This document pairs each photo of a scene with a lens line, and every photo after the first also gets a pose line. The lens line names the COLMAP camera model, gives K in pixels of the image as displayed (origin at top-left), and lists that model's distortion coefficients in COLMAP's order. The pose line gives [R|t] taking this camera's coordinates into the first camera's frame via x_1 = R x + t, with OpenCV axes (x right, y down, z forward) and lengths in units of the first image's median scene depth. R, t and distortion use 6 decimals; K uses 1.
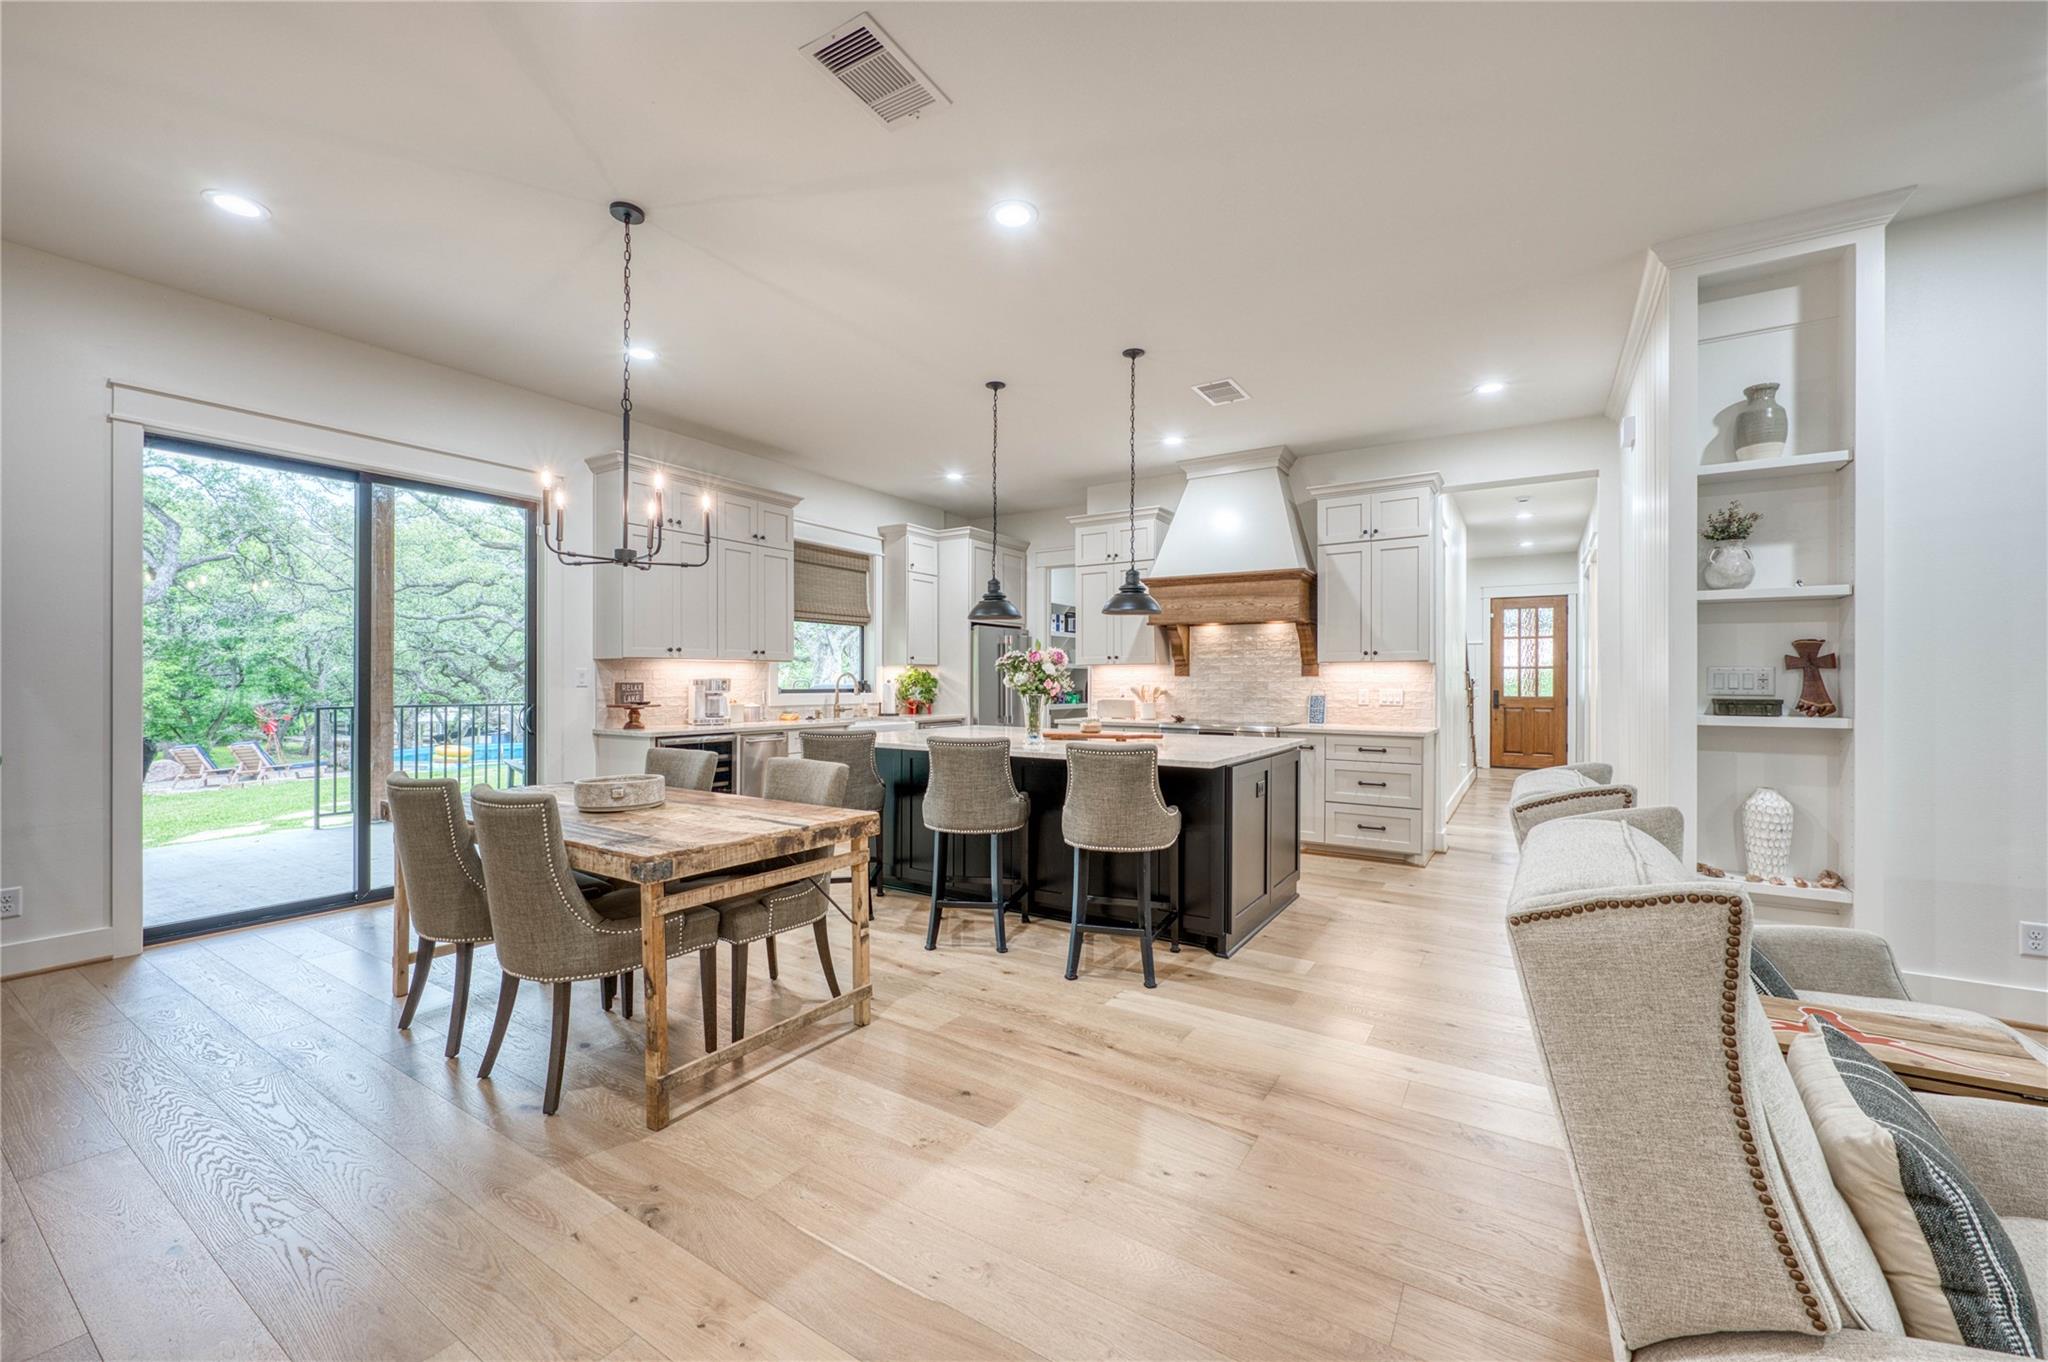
lens RADIAL K [[804.7, 0, 1016.2], [0, 804.7, 680.9], [0, 0, 1]] dist [-0.000437, 0.000504]
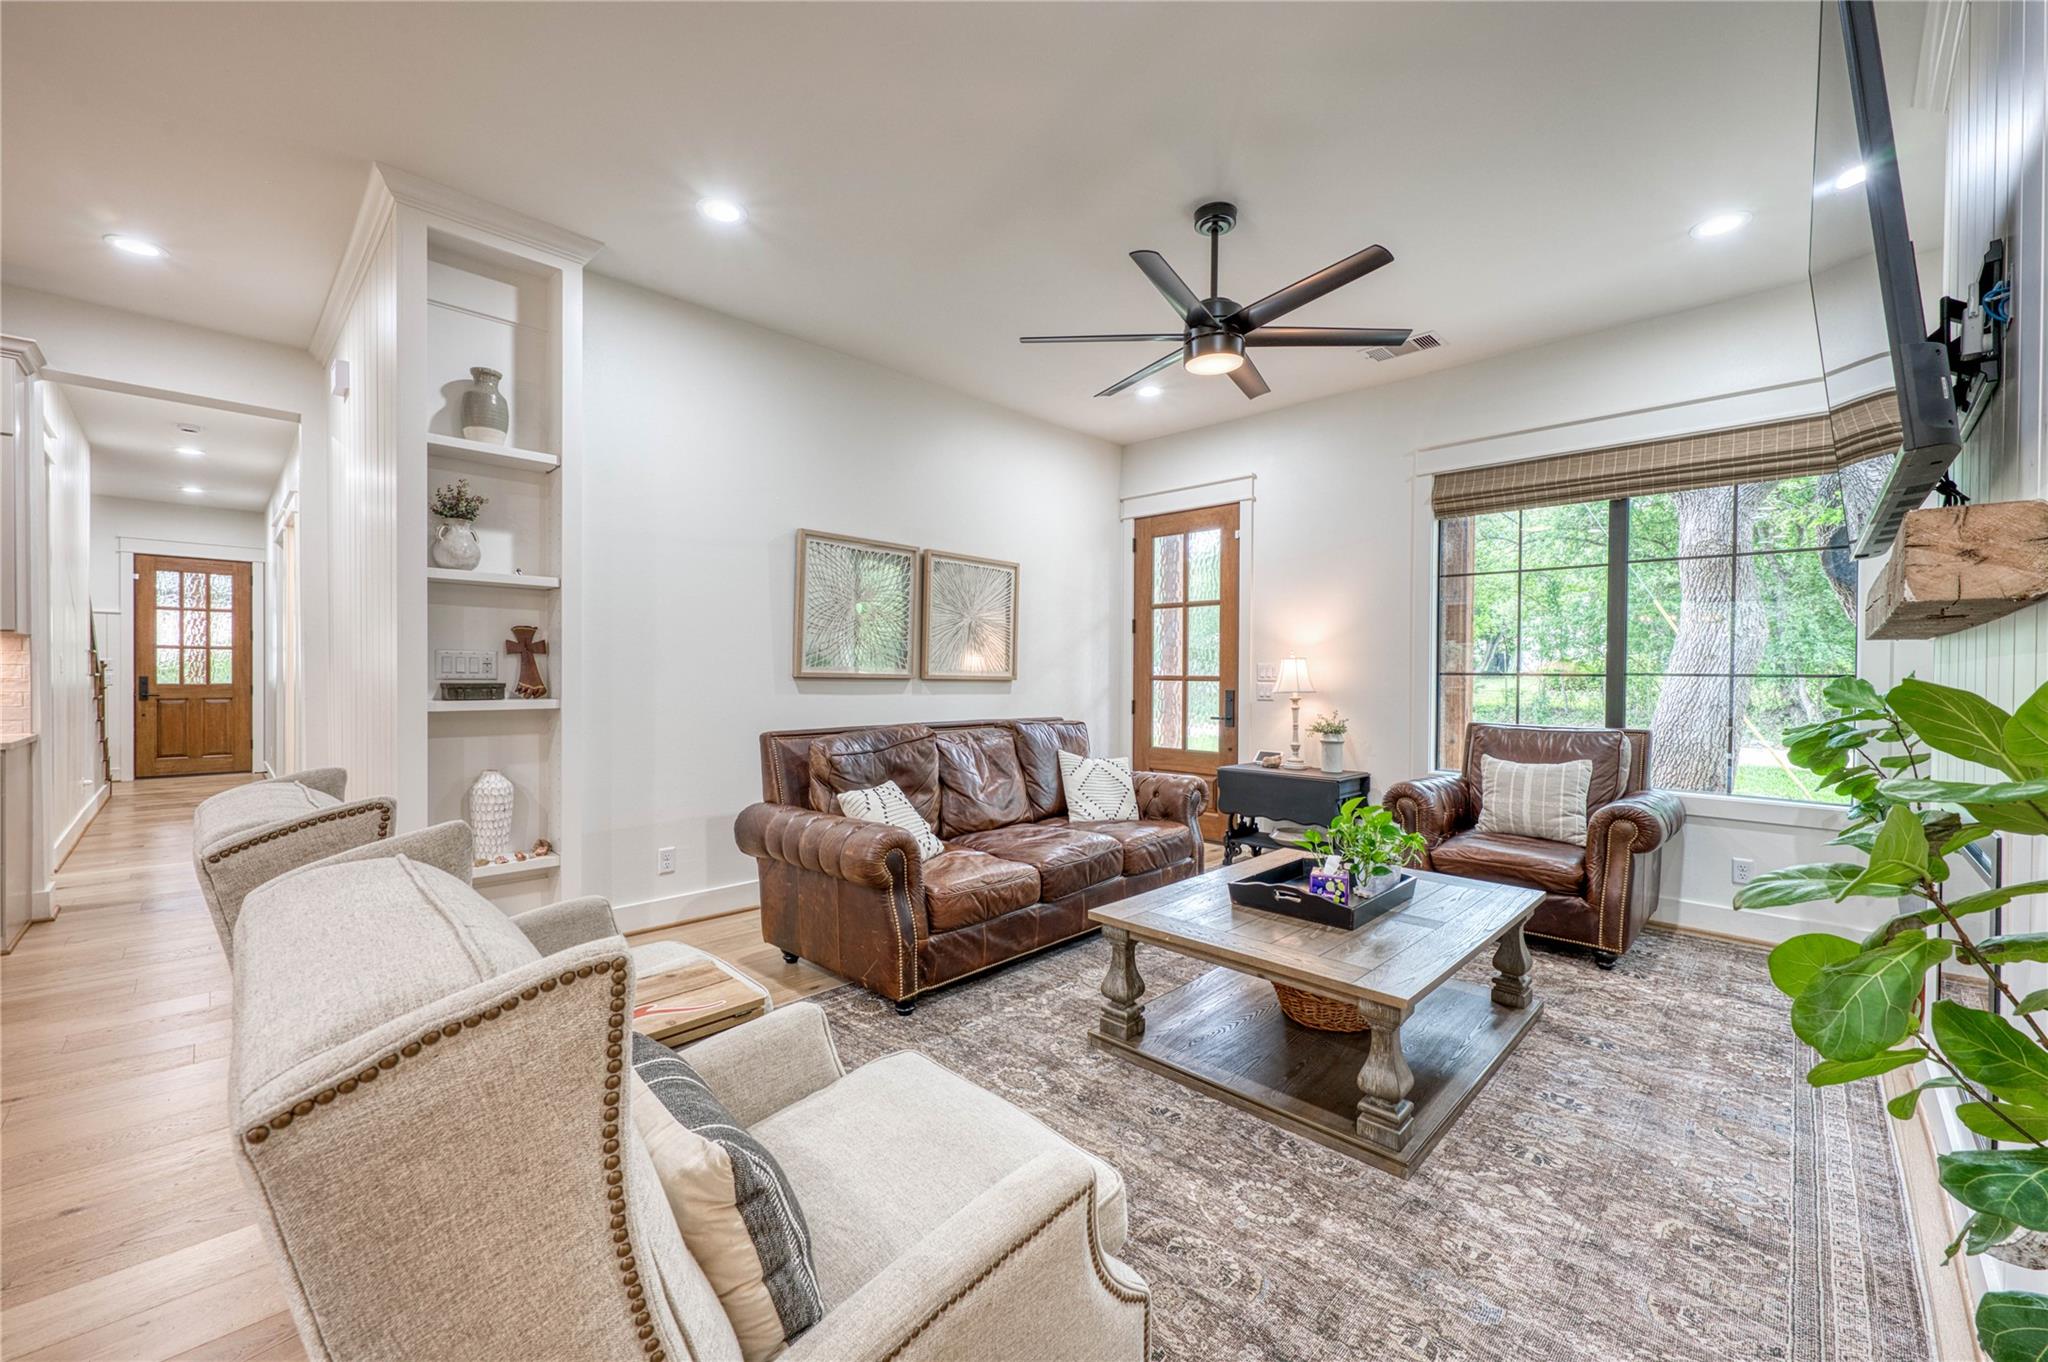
lens RADIAL K [[801.6, 0, 1024.0], [0, 801.6, 681.0], [0, 0, 1]] dist [-0.001581, 0.000313]
pose [[0.196580, -0.011785, 0.980417, 0.073723], [-0.006341, 0.999892, 0.013290, 0.002482], [-0.980467, -0.008829, 0.196483, 0.140597]]
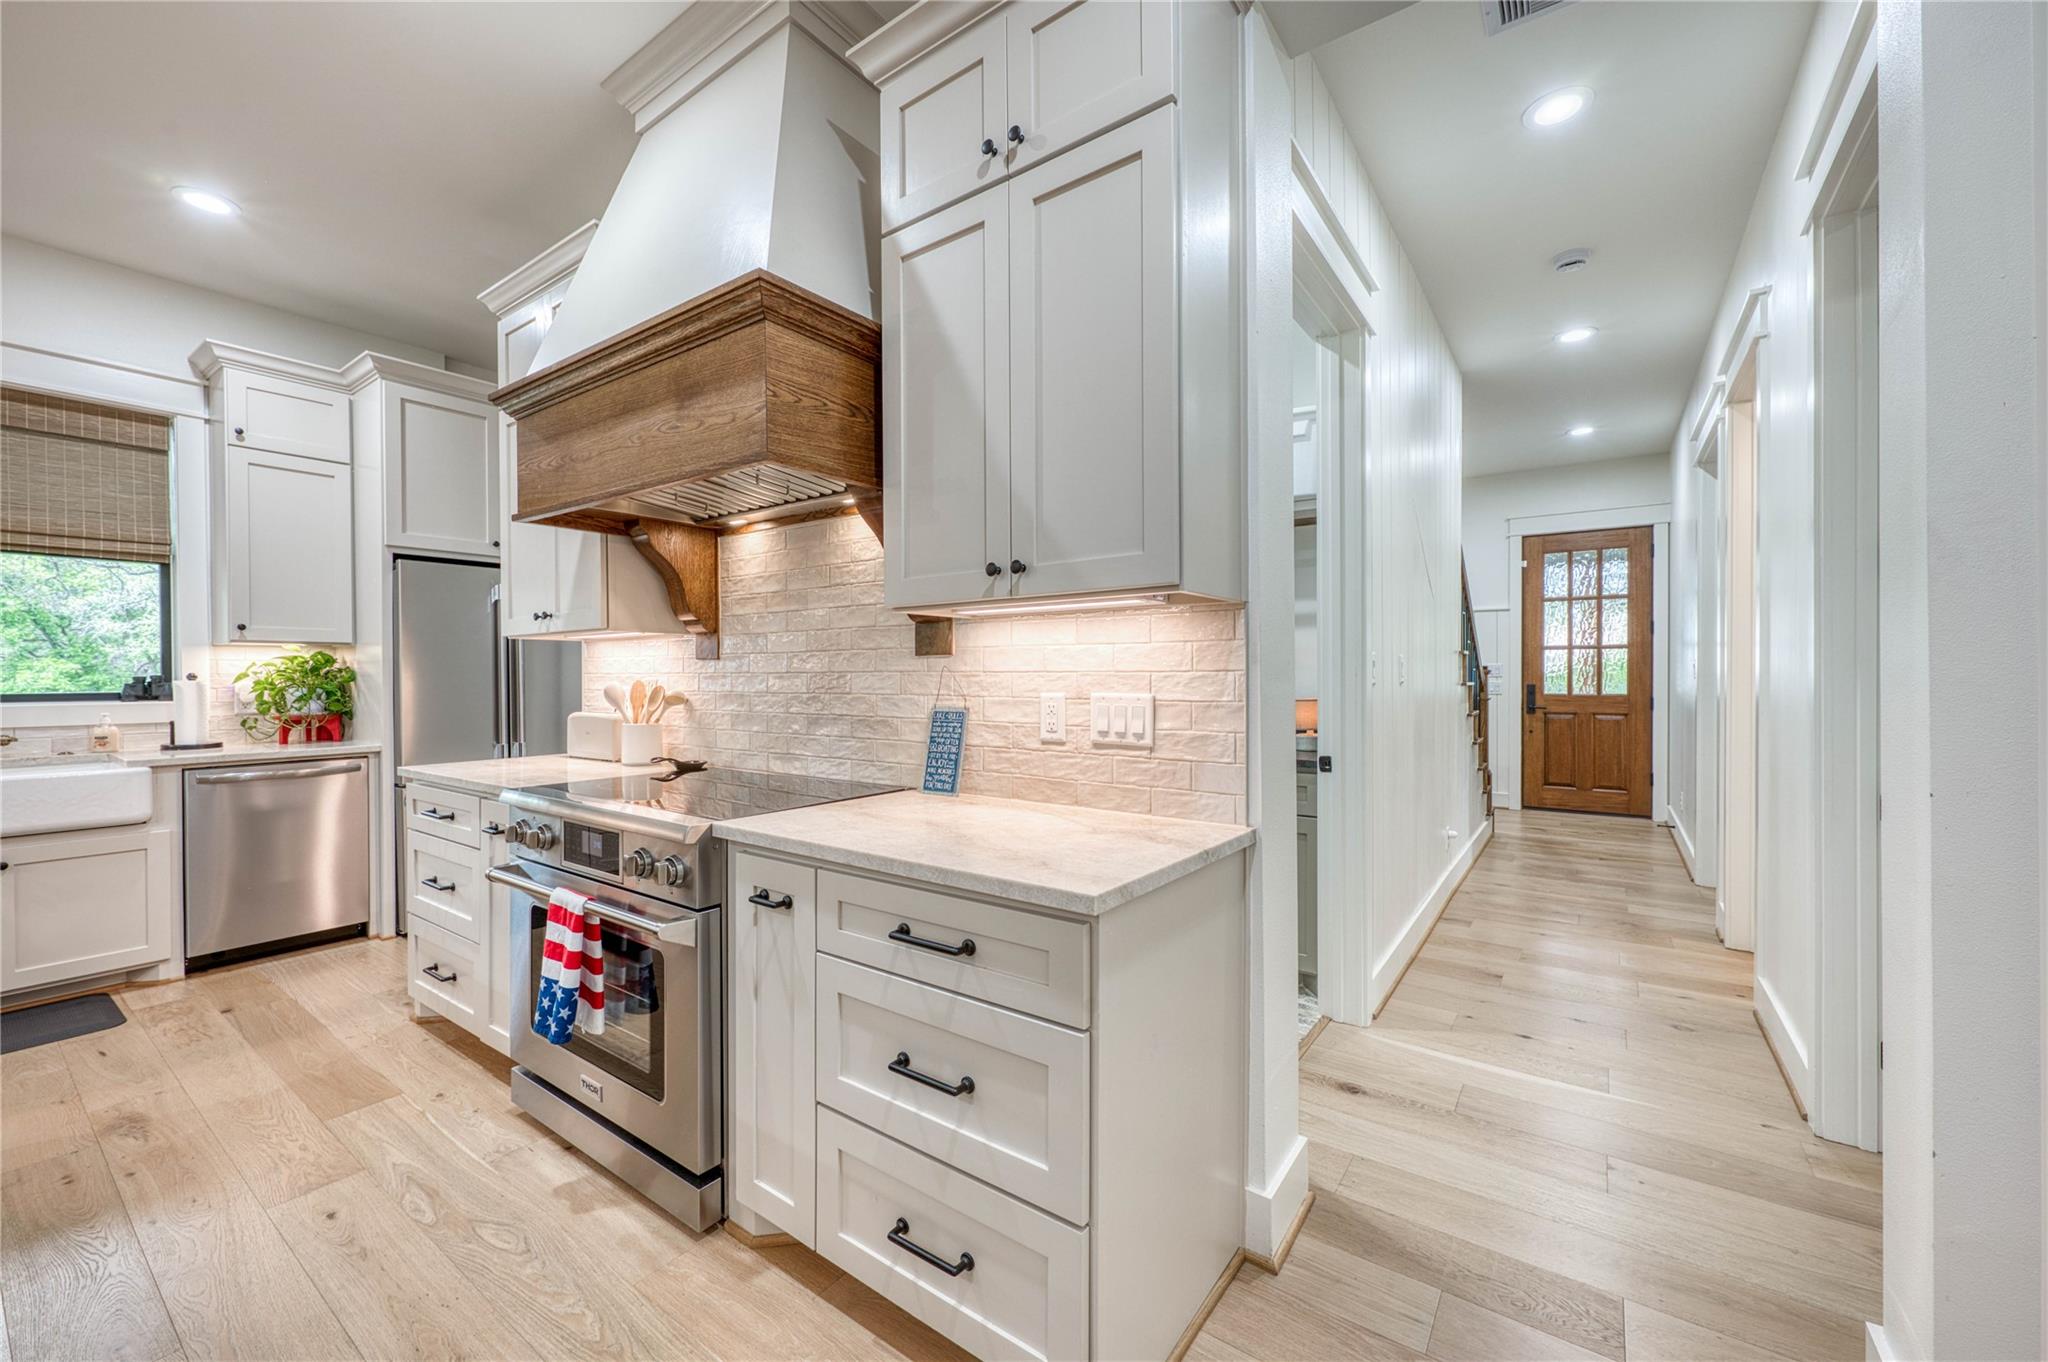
lens RADIAL K [[804.7, 0, 1016.2], [0, 804.7, 680.9], [0, 0, 1]] dist [-0.000437, 0.000504]
pose [[0.998745, -0.006225, -0.049698, 0.776135], [0.006597, 0.999951, 0.007324, 0.005775], [0.049650, -0.007643, 0.998737, 1.213526]]
